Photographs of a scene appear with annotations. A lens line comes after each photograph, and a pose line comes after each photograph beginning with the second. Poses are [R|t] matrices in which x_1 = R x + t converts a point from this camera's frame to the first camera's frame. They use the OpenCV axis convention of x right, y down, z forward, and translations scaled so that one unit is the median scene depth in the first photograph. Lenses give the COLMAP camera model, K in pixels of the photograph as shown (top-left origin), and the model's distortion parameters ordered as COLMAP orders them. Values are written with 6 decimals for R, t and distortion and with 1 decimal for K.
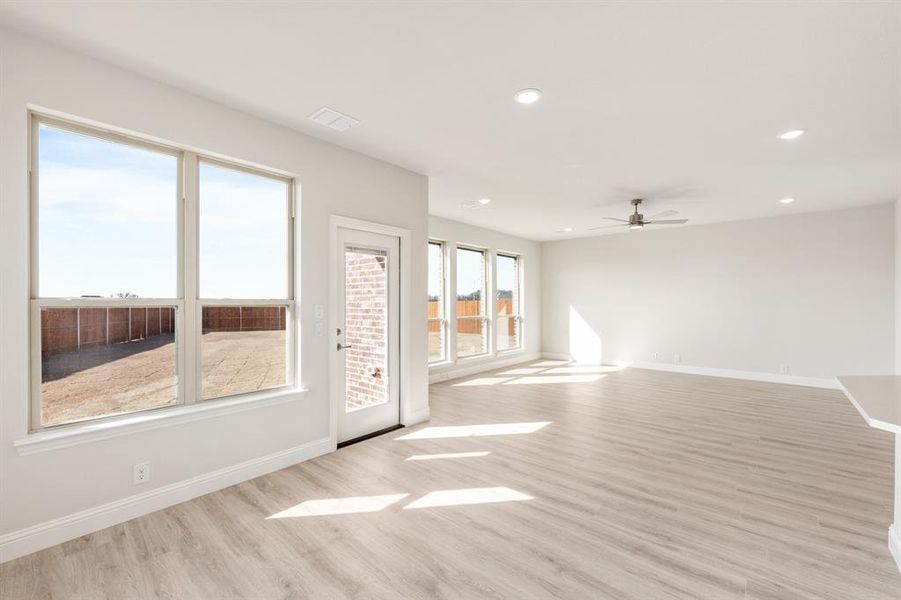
lens RADIAL K [[369.8, 0, 449.7], [0, 369.8, 301.8], [0, 0, 1]] dist [-0.000430, -0.000312]
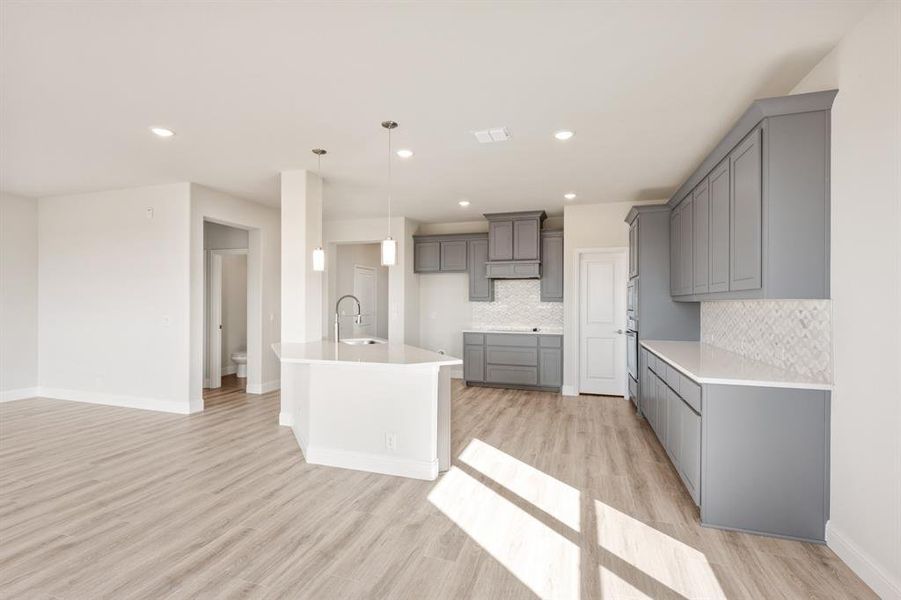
lens RADIAL K [[418.6, 0, 449.3], [0, 418.6, 299.0], [0, 0, 1]] dist [-0.000586, -0.000244]
pose [[-0.393293, 0.005057, 0.919399, -0.375367], [-0.002885, 0.999973, -0.006734, -0.002585], [-0.919409, -0.005300, -0.393268, 0.663604]]
